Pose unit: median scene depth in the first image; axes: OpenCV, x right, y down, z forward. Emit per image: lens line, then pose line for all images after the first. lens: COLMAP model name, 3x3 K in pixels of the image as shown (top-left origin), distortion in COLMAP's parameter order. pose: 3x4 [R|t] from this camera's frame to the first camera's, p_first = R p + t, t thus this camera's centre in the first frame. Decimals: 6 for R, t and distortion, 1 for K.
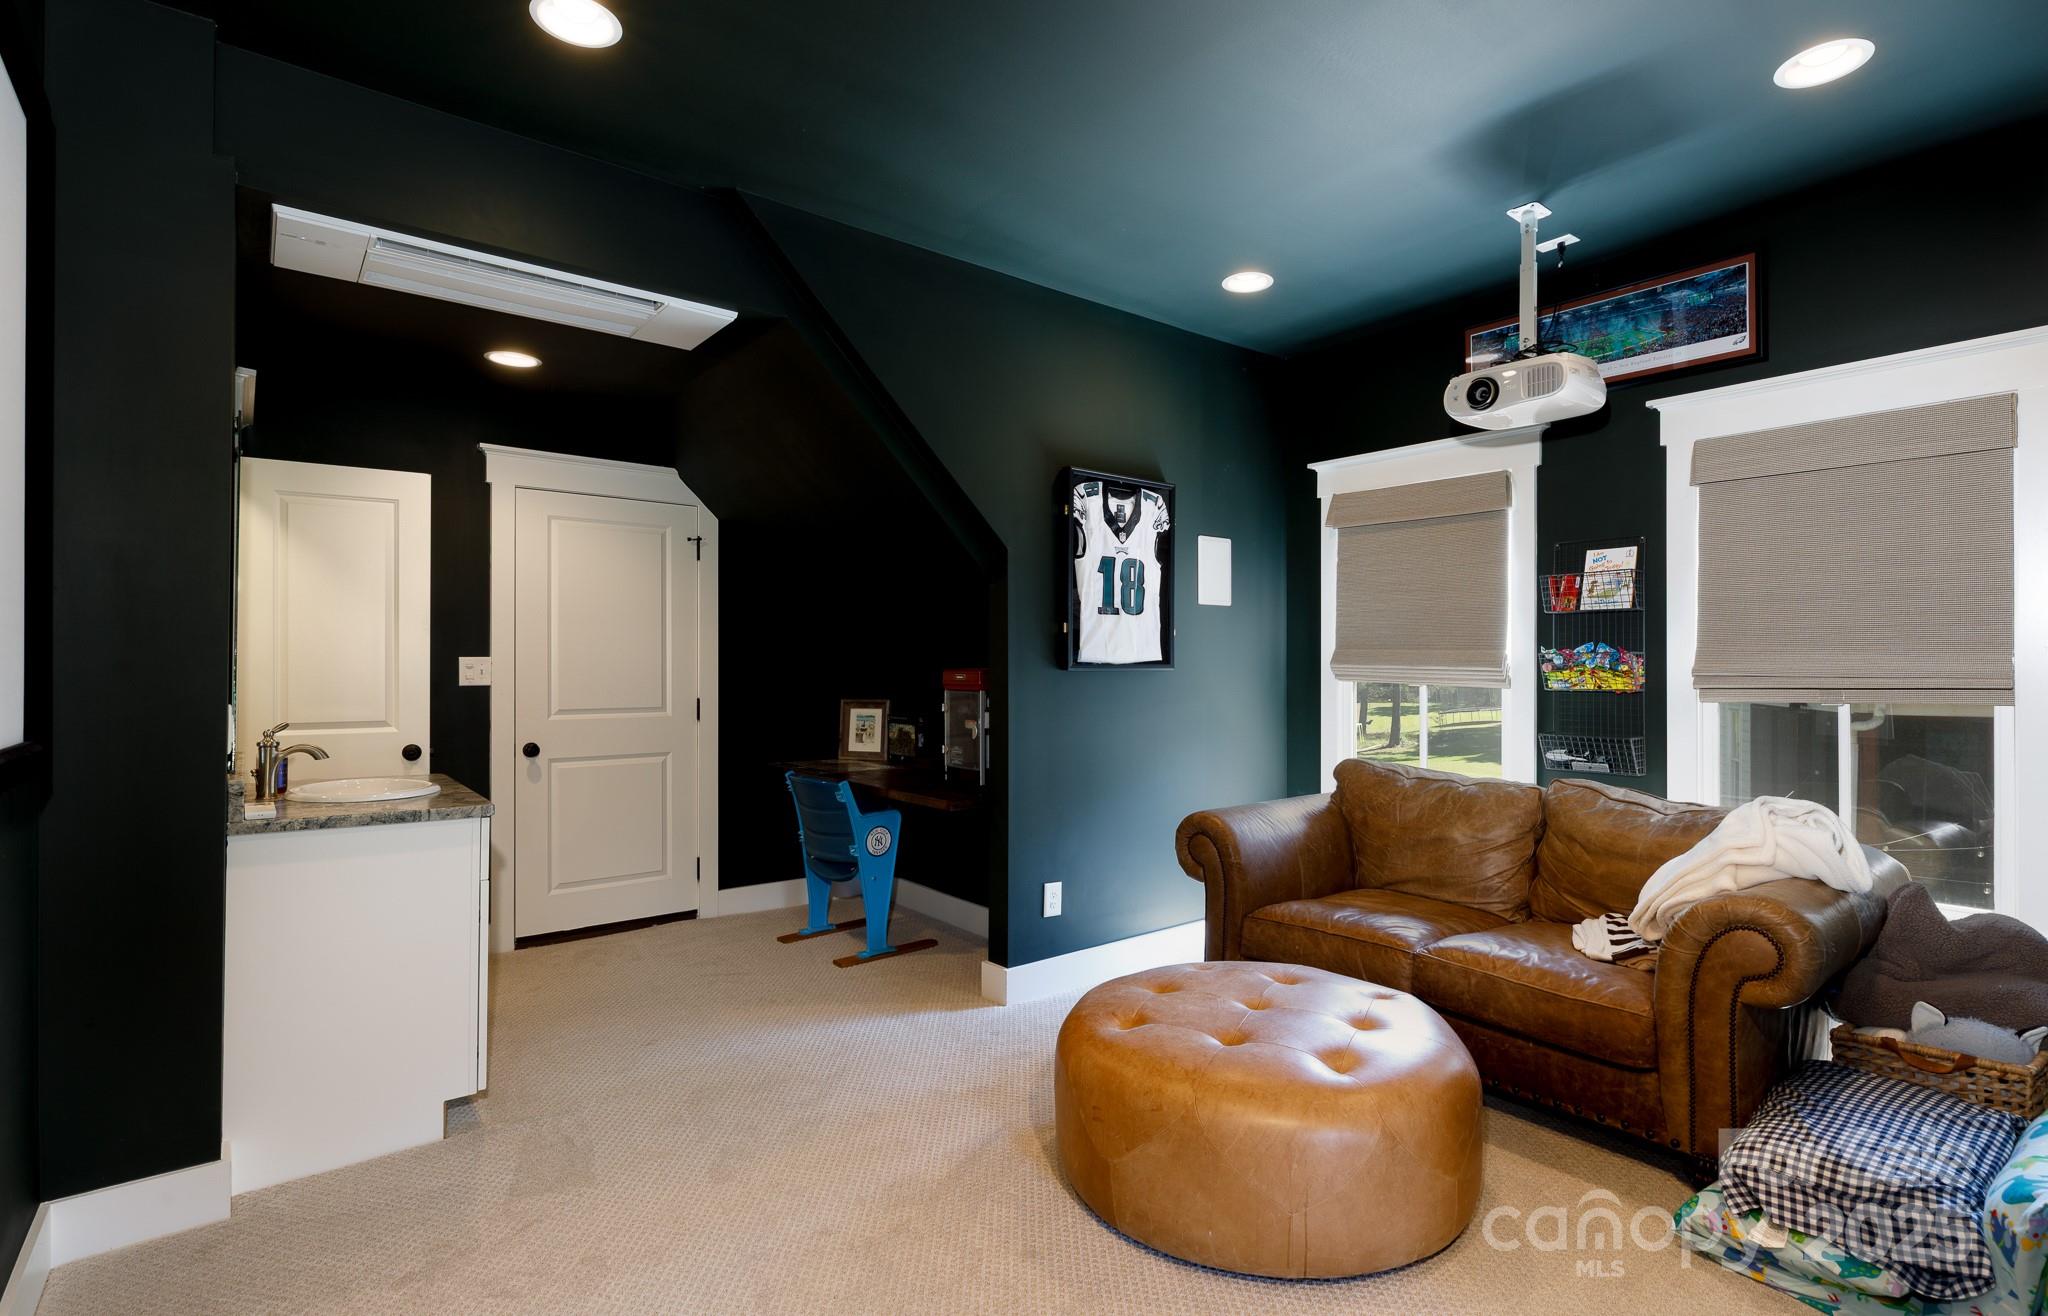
lens RADIAL K [[983.8, 0, 1032.8], [0, 983.8, 667.1], [0, 0, 1]] dist [0.012398, 0.000038]
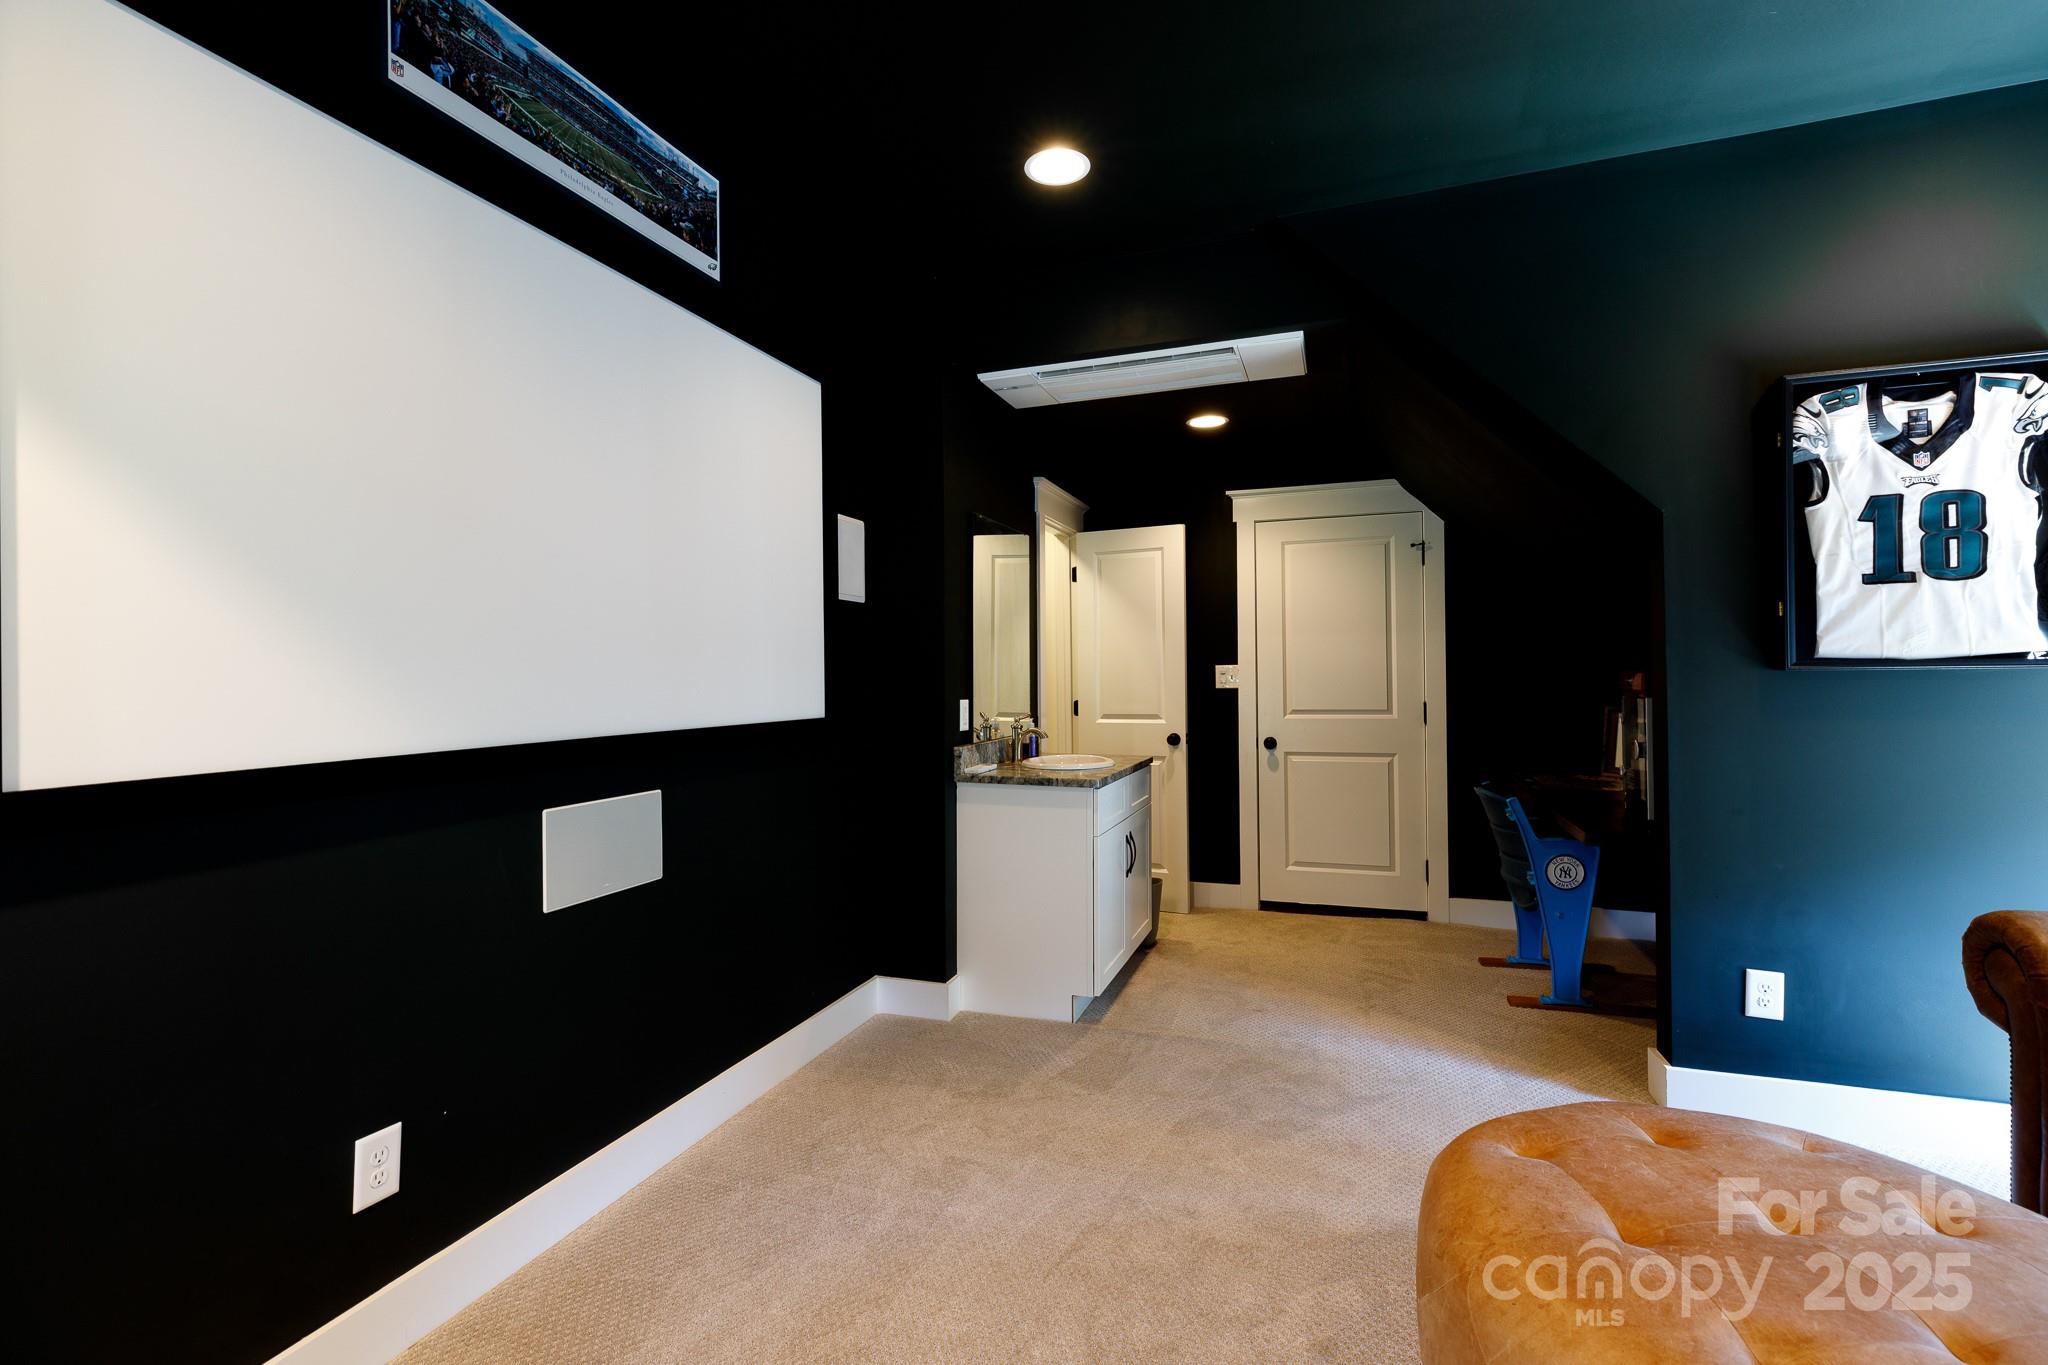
lens RADIAL K [[923.1, 0, 1028.2], [0, 923.1, 670.3], [0, 0, 1]] dist [-0.000510, 0.000995]
pose [[0.519345, -0.012746, -0.854470, 0.300344], [0.012000, 0.999899, -0.007622, 0.002045], [0.854481, -0.006295, 0.519445, 0.194780]]
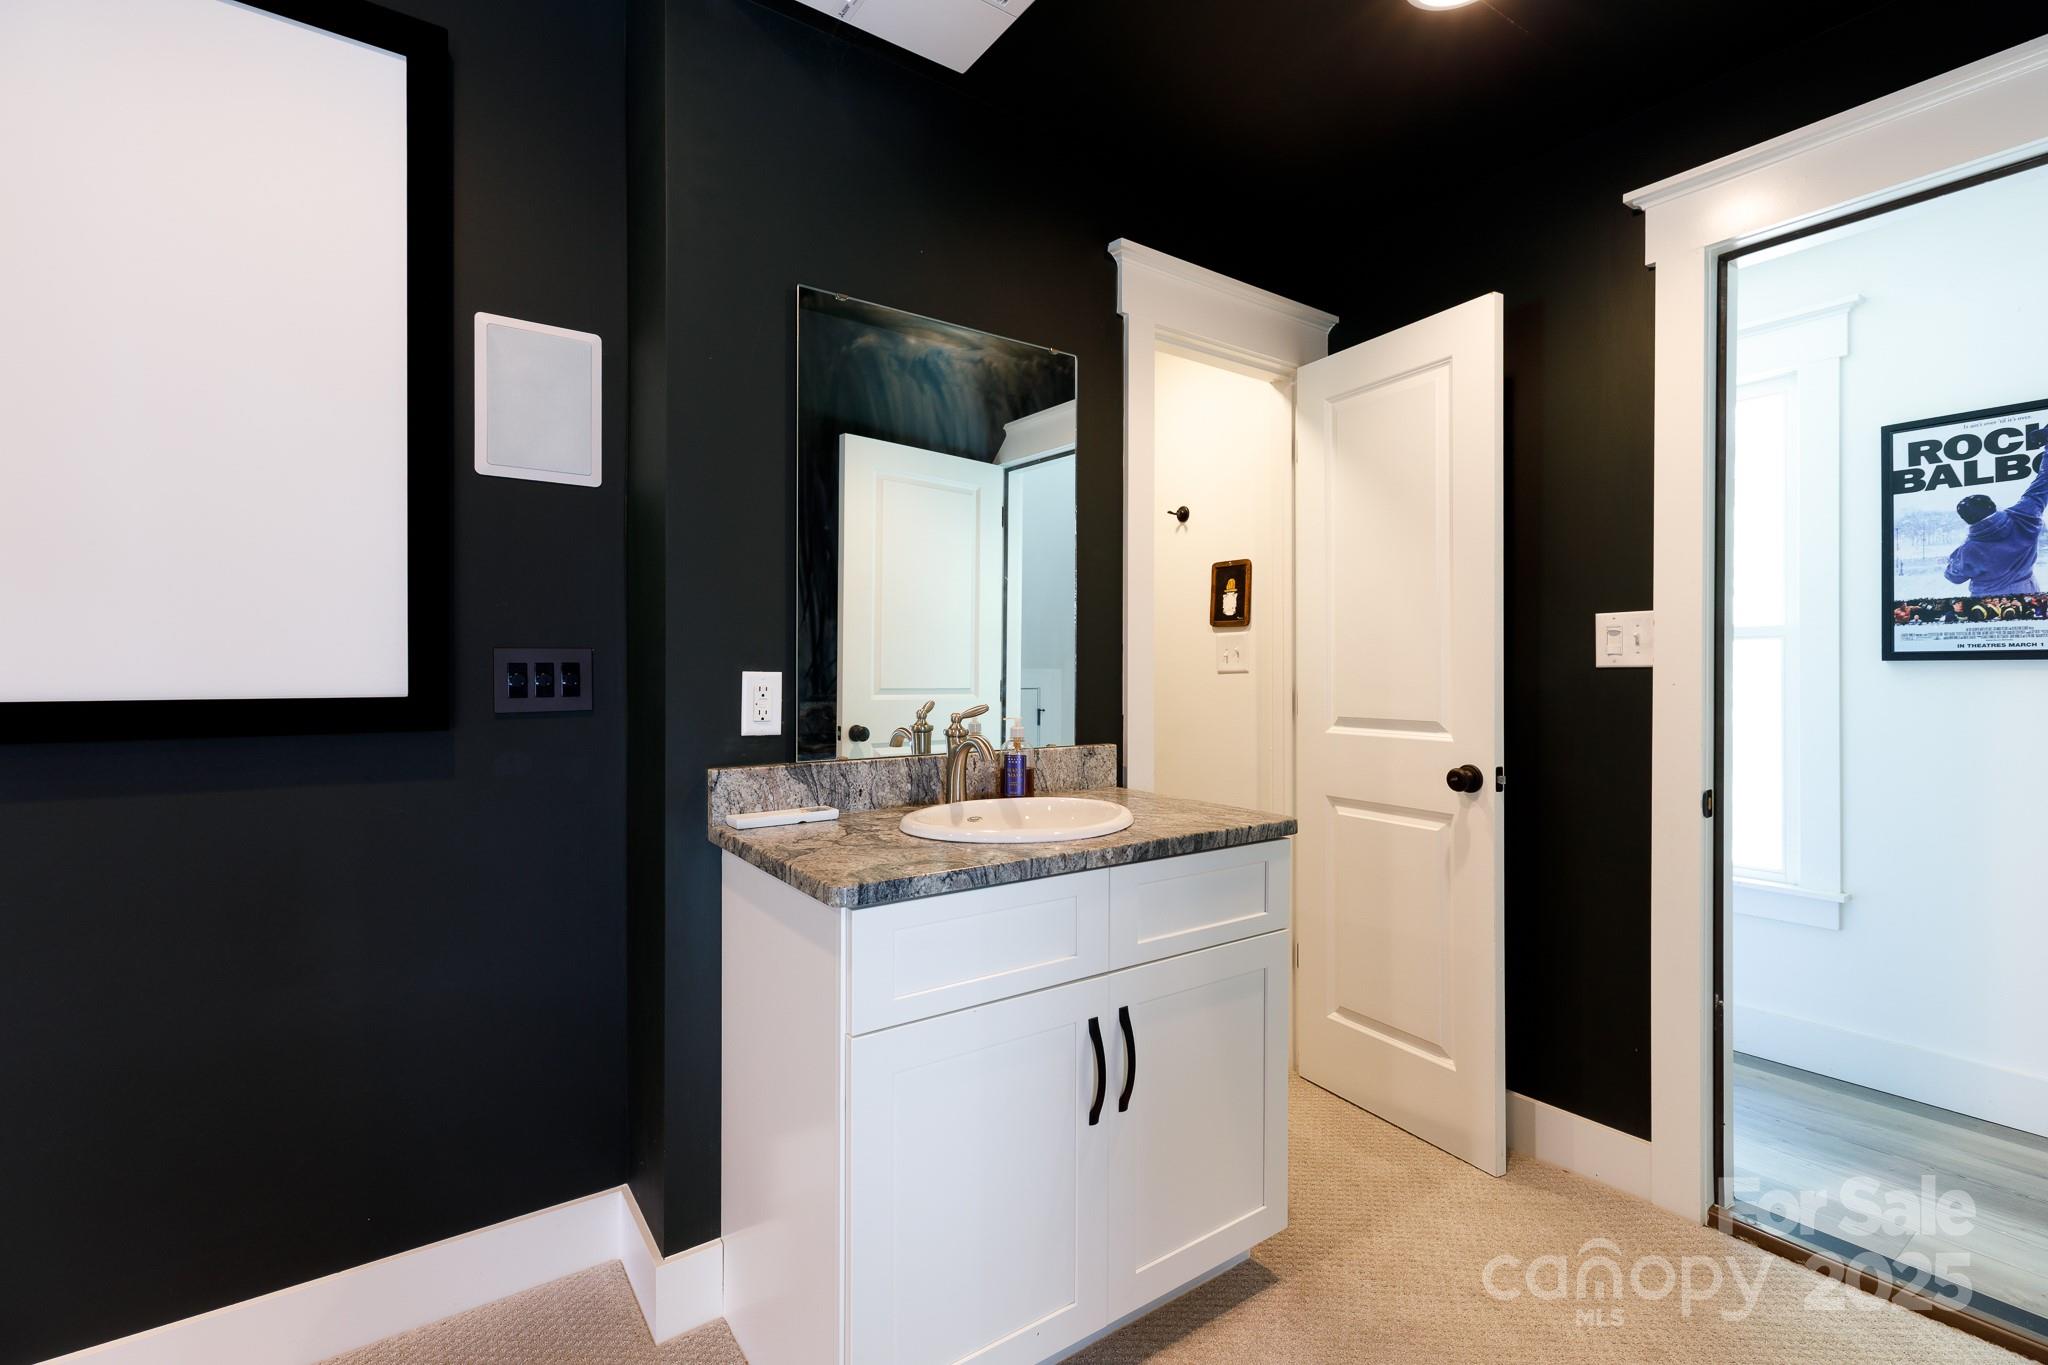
lens RADIAL K [[923.1, 0, 1017.1], [0, 923.1, 674.8], [0, 0, 1]] dist [-0.000510, 0.000995]
pose [[-0.068516, -0.001080, -0.997649, -0.060308], [-0.000726, 0.999999, -0.001032, 0.024221], [0.997650, 0.000654, -0.068516, 0.736467]]
